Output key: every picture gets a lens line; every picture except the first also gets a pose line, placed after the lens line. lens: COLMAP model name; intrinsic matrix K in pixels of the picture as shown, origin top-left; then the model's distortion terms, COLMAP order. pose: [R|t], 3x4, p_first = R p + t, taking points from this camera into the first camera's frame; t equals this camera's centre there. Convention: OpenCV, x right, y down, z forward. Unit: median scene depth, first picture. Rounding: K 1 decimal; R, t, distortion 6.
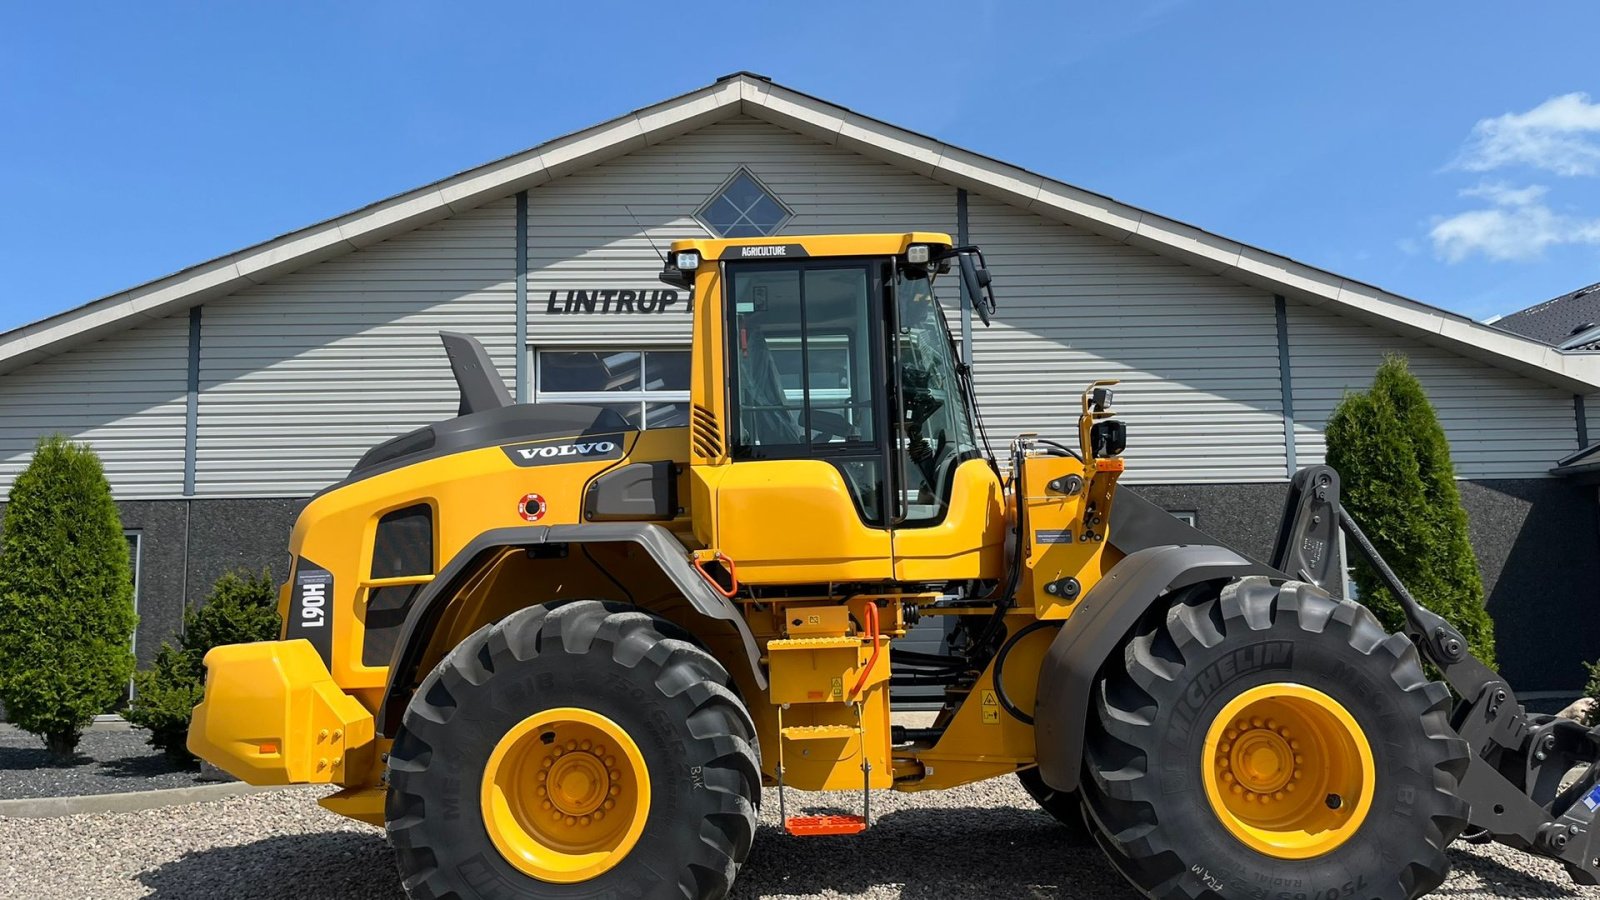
lens RADIAL K [[1186.4, 0, 779.2], [0, 1186.4, 438.3], [0, 0, 1]] dist [0.058730, -0.067455]
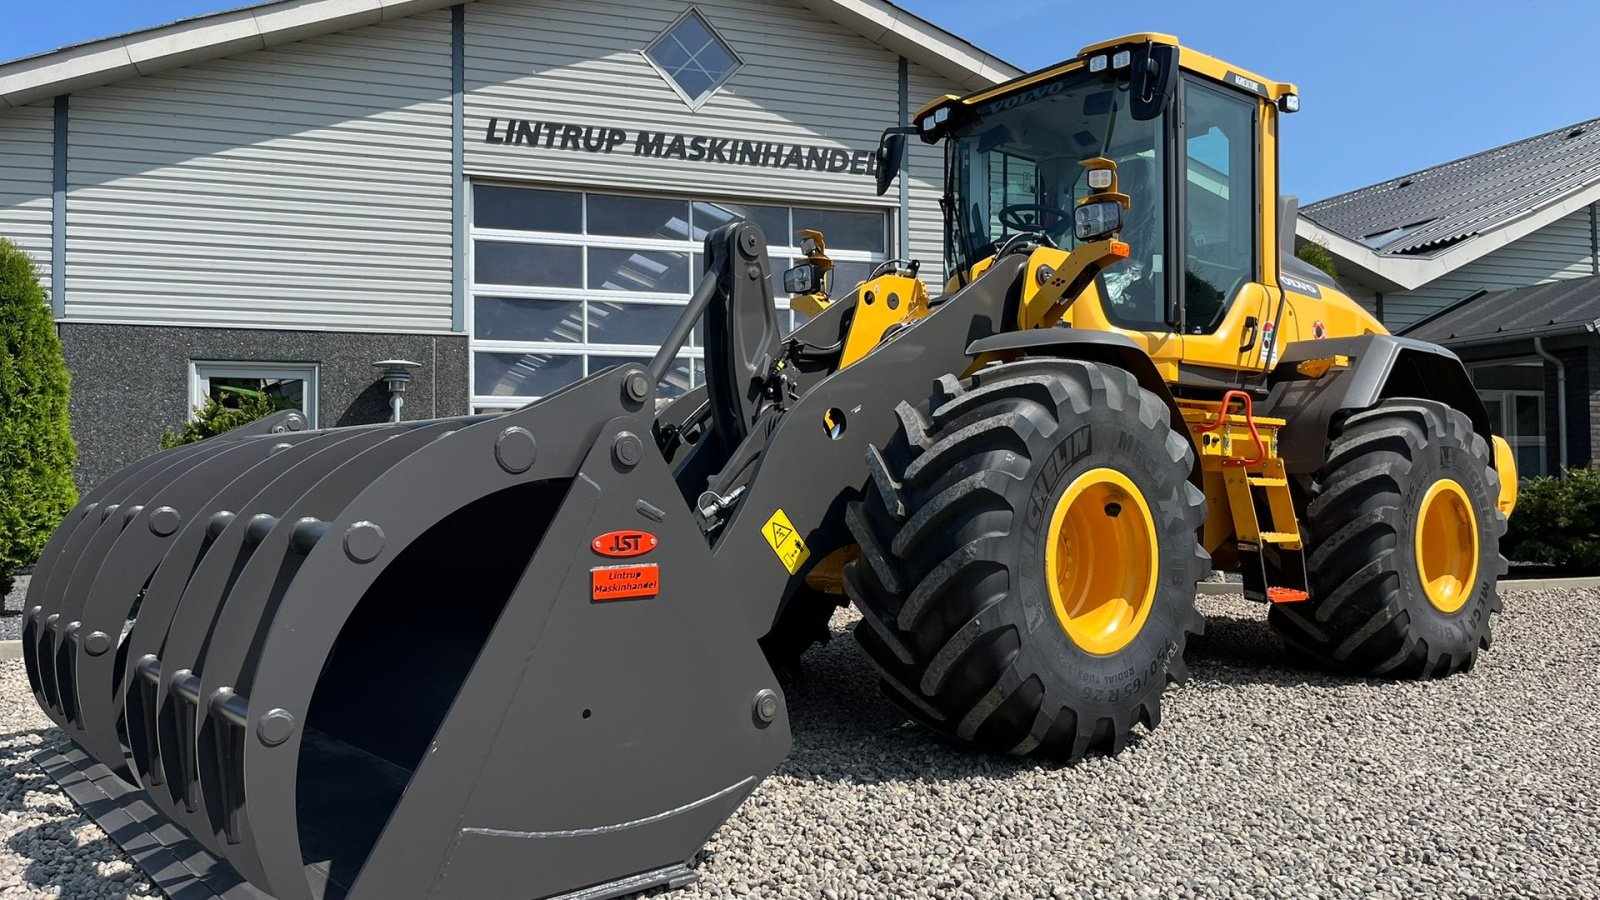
lens RADIAL K [[1184.3, 0, 771.2], [0, 1184.3, 437.7], [0, 0, 1]] dist [0.038336, -0.044944]
pose [[0.958242, 0.022883, 0.285043, -0.249227], [-0.046541, 0.995982, 0.076505, 0.044409], [-0.282147, -0.086576, 0.955457, 0.034578]]
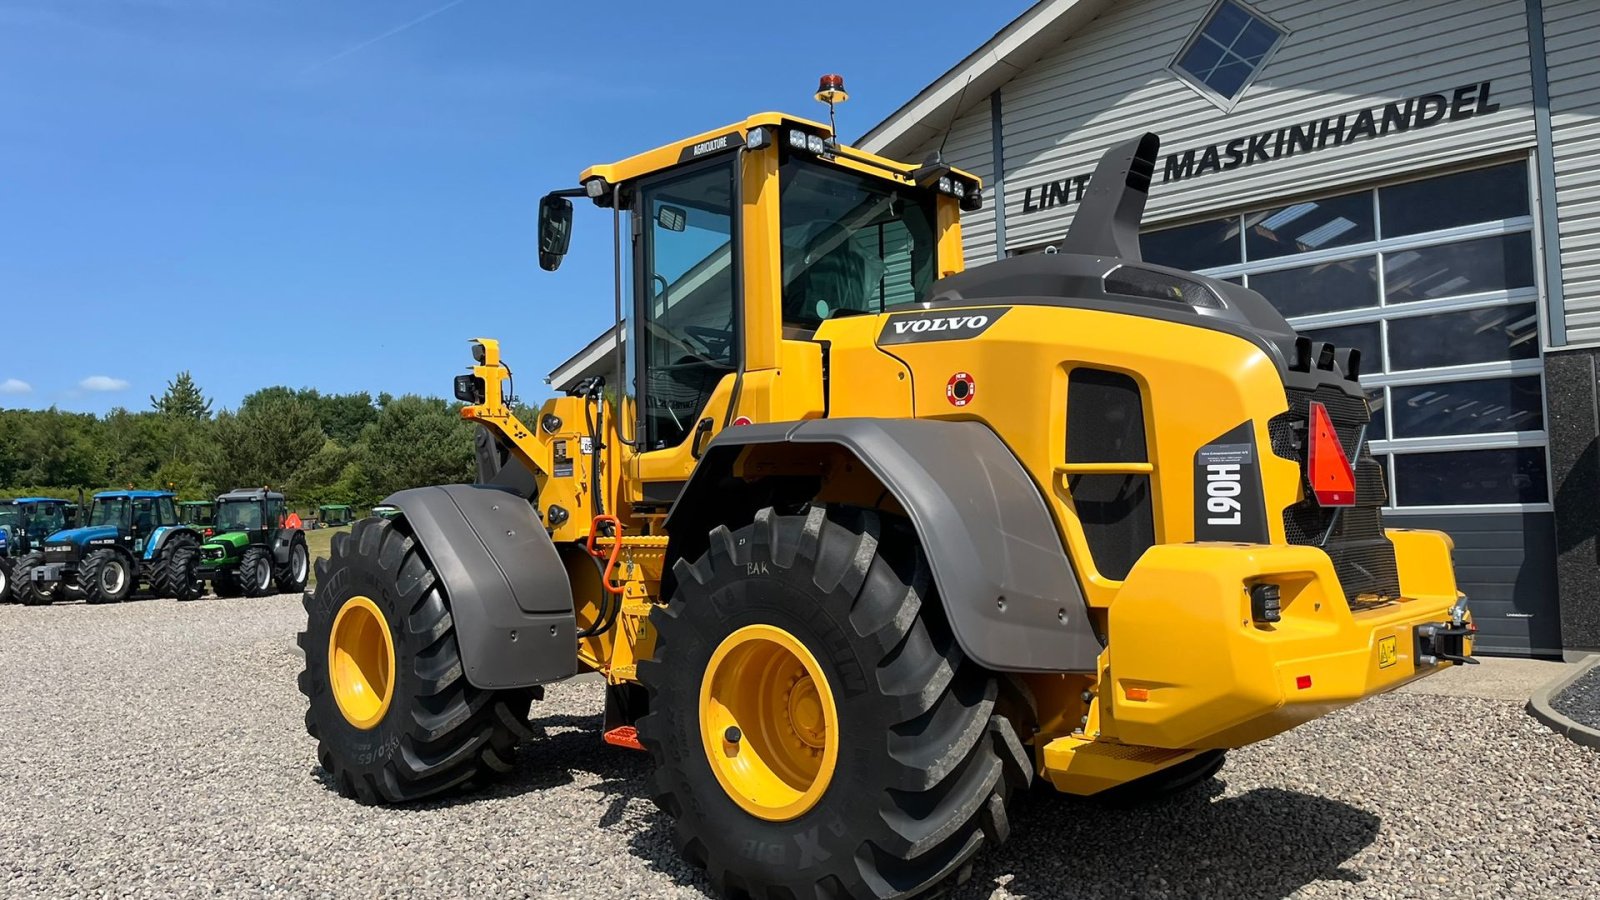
lens RADIAL K [[1181.0, 0, 806.1], [0, 1181.0, 453.8], [0, 0, 1]] dist [0.053994, -0.055866]
pose [[0.744228, -0.041557, -0.666632, 0.308340], [0.099327, 0.993851, 0.048933, 0.022477], [0.660499, -0.102632, 0.743779, 0.168015]]
